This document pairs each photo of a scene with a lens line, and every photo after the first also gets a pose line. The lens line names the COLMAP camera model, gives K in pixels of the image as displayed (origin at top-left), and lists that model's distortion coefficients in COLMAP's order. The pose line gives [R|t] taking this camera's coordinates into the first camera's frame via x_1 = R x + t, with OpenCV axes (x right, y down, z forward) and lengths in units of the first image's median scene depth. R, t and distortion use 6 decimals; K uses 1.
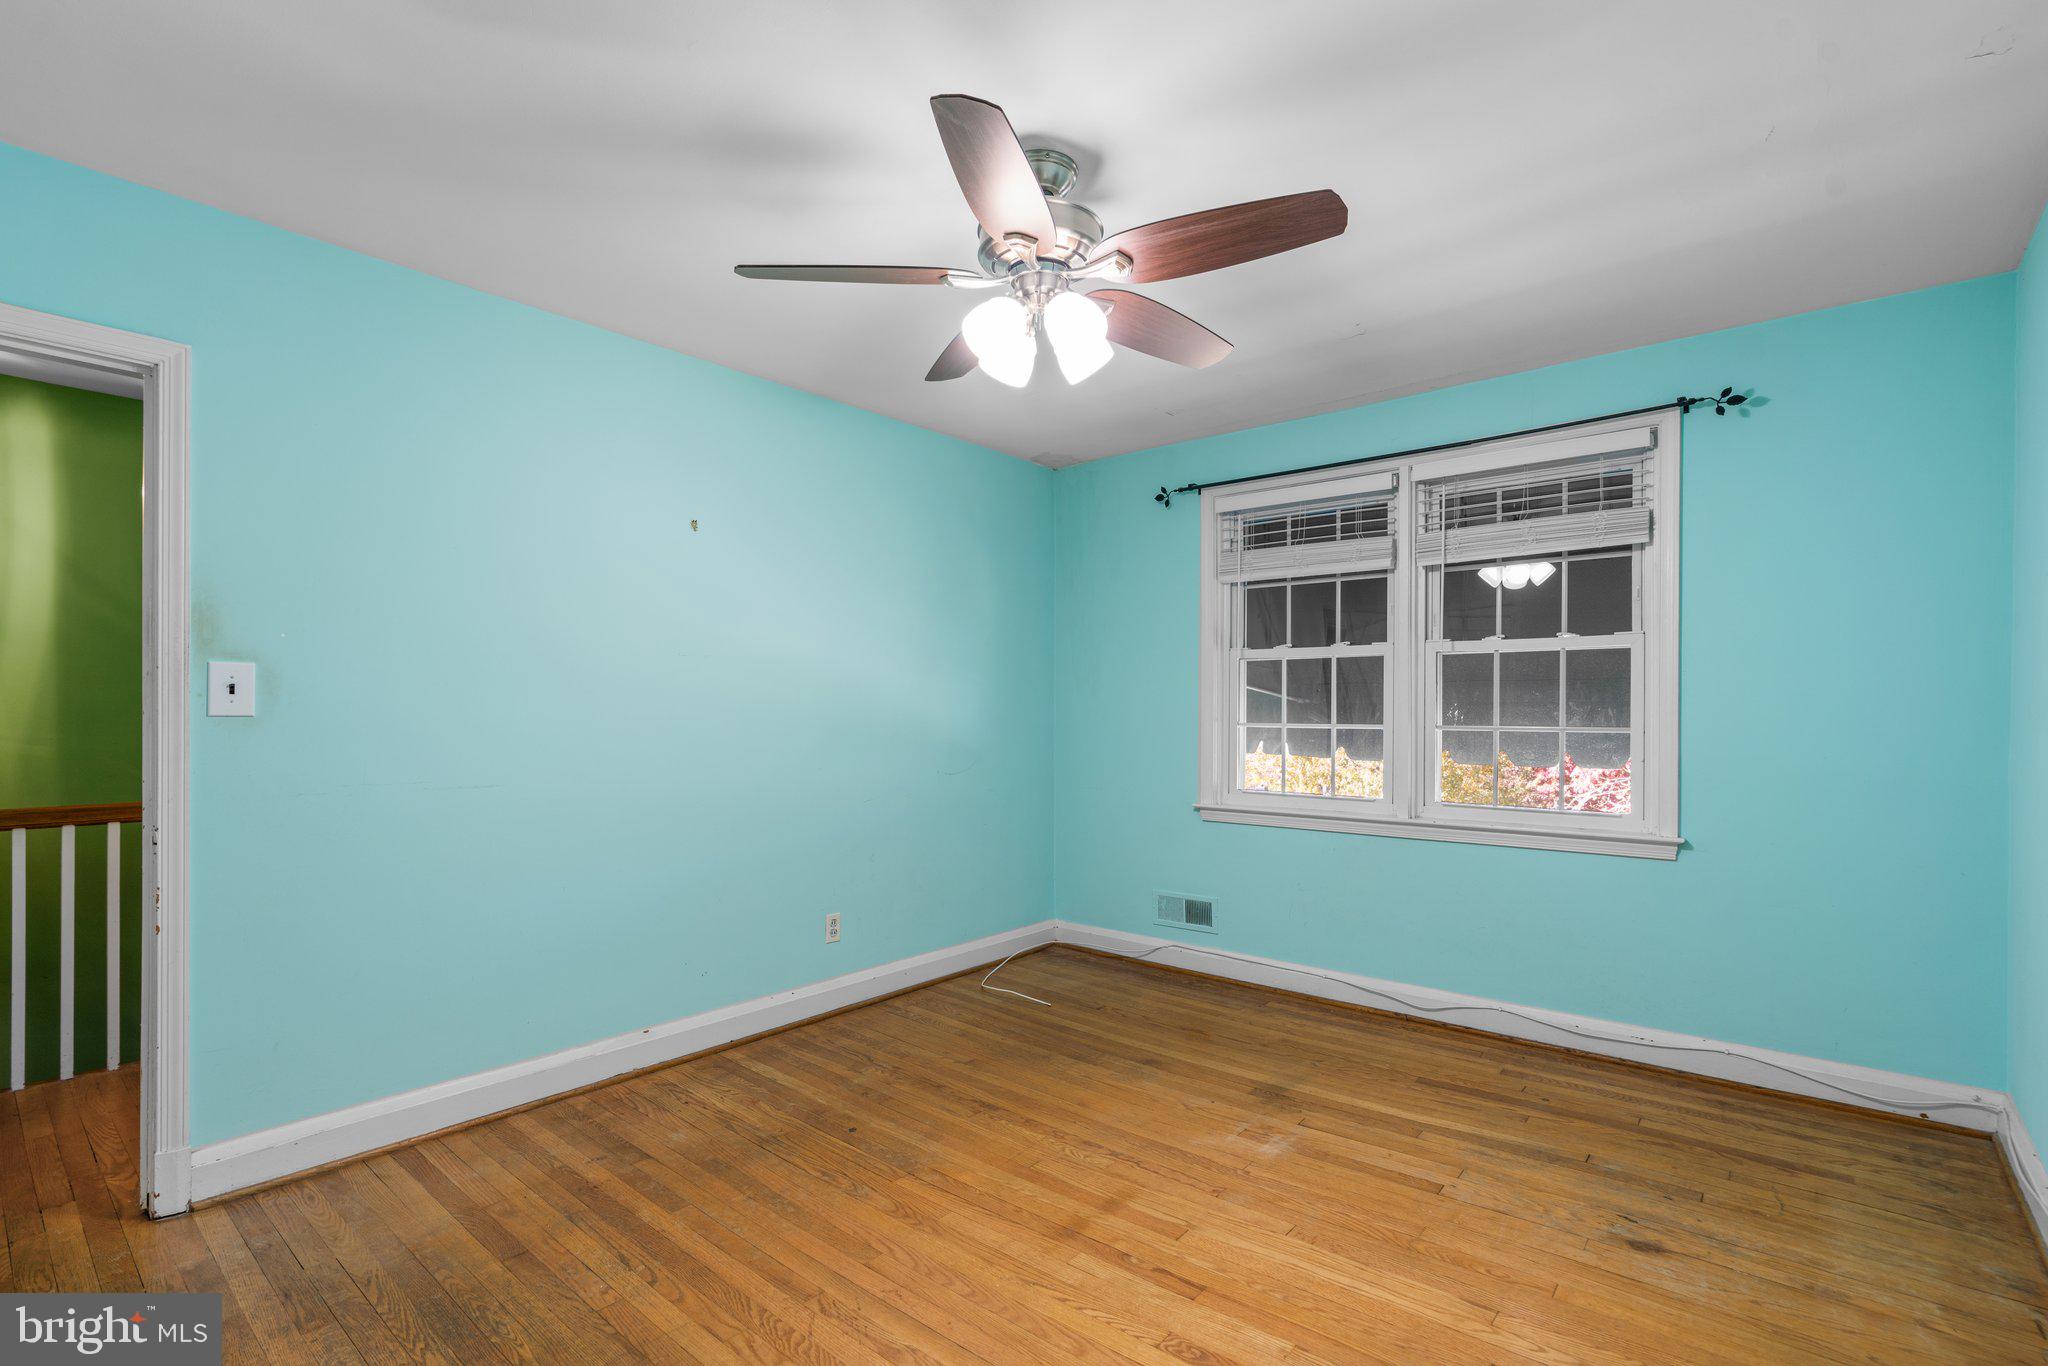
lens RADIAL K [[931.1, 0, 1029.6], [0, 931.1, 709.1], [0, 0, 1]] dist [-0.011916, 0.007506]
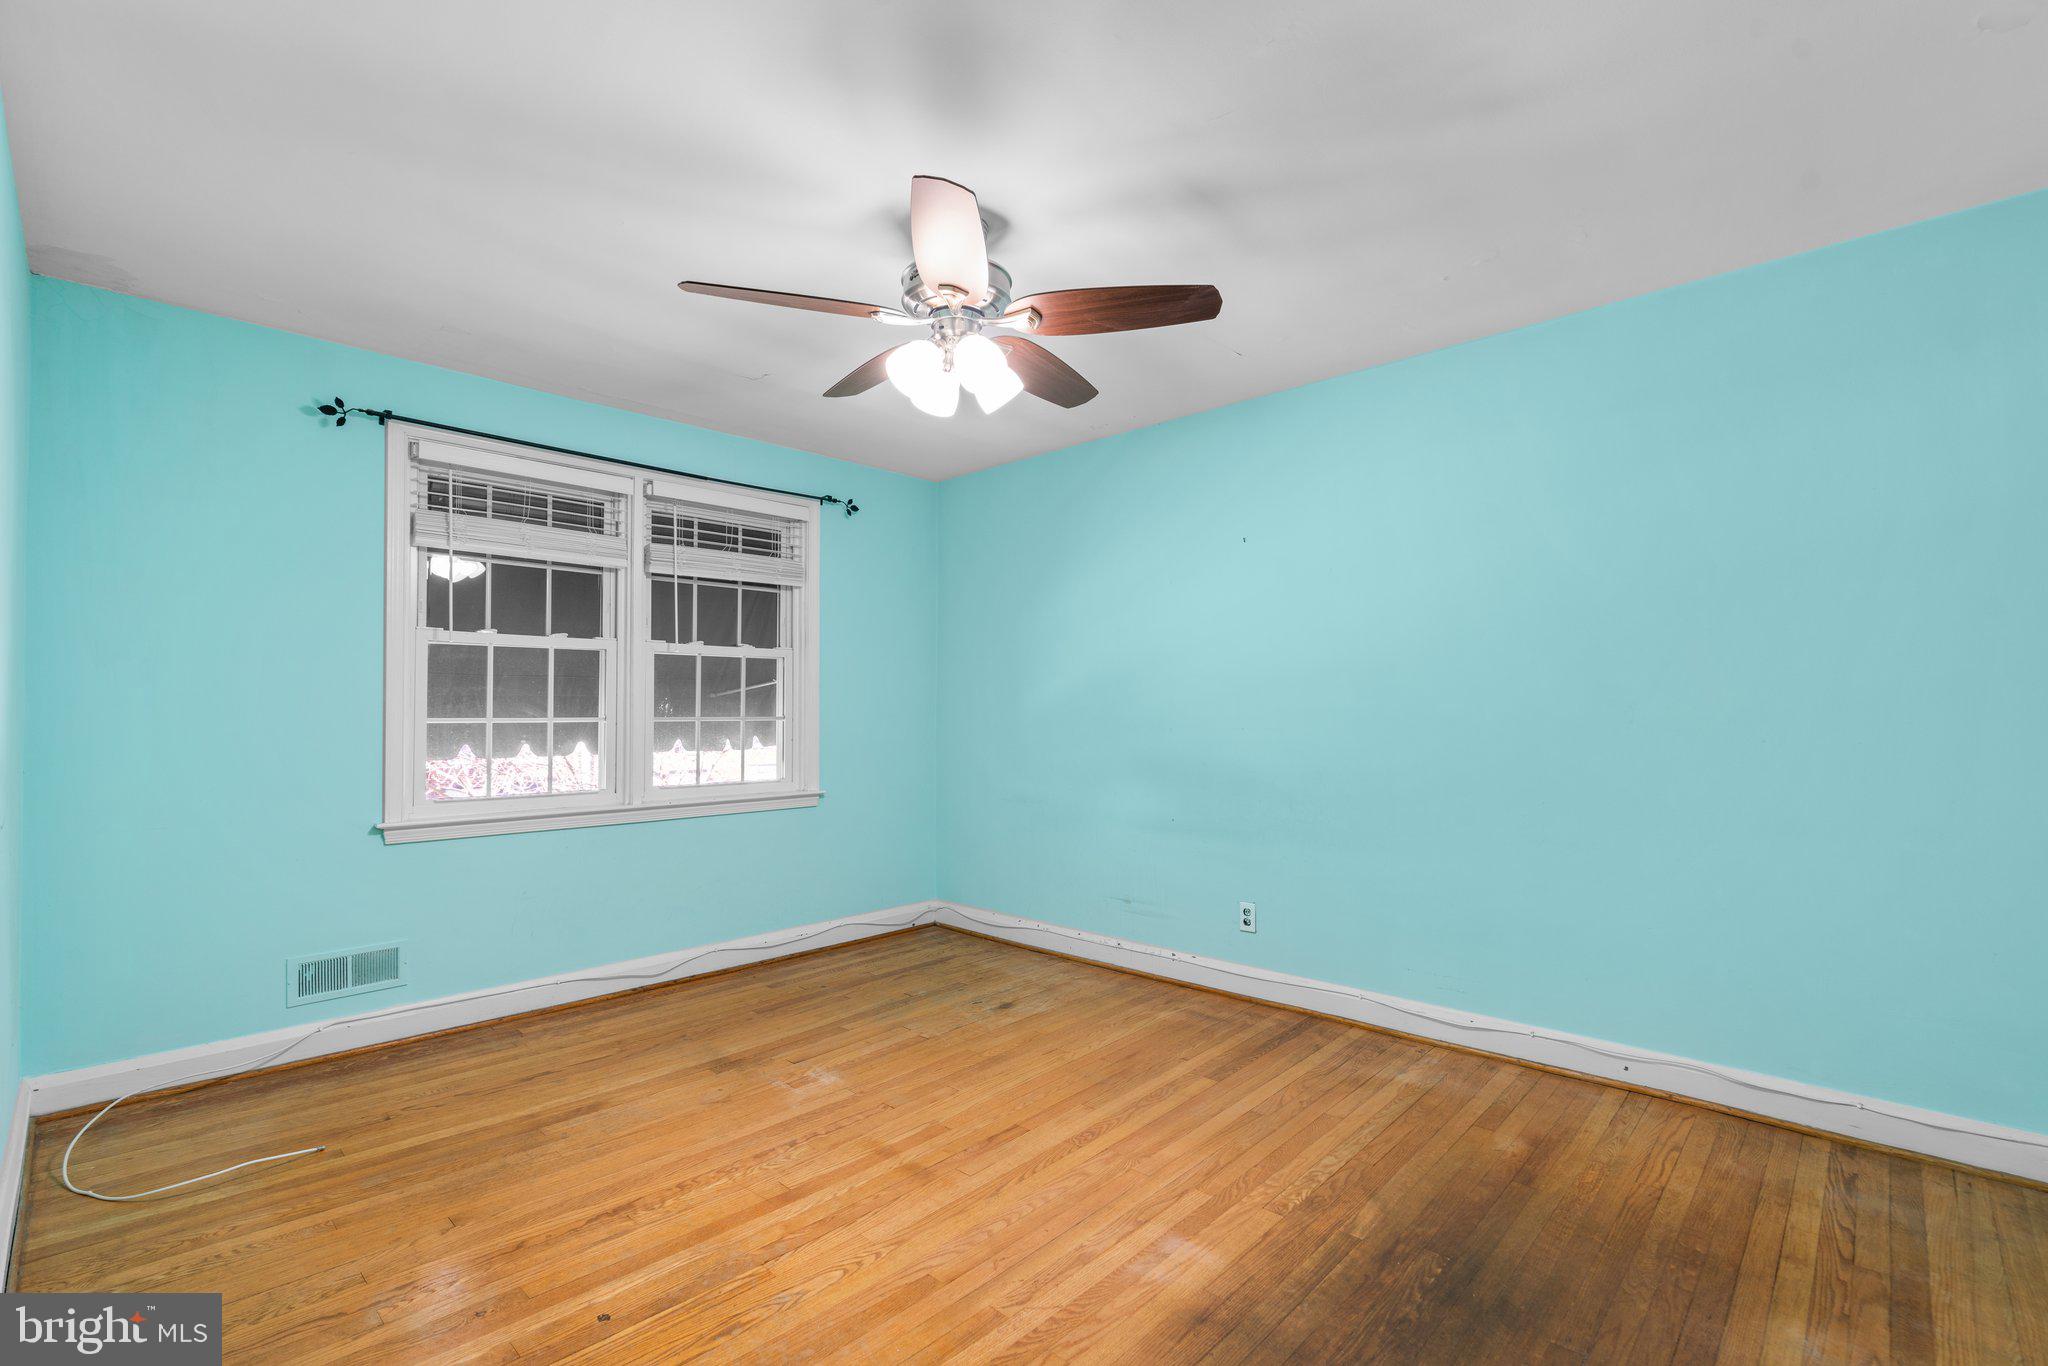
lens RADIAL K [[933.7, 0, 1026.3], [0, 933.7, 688.5], [0, 0, 1]] dist [-0.015663, 0.006529]
pose [[0.059484, 0.018124, 0.998065, -0.652758], [-0.003149, 0.999834, -0.017969, 0.001662], [-0.998224, -0.002074, 0.059531, 0.494033]]
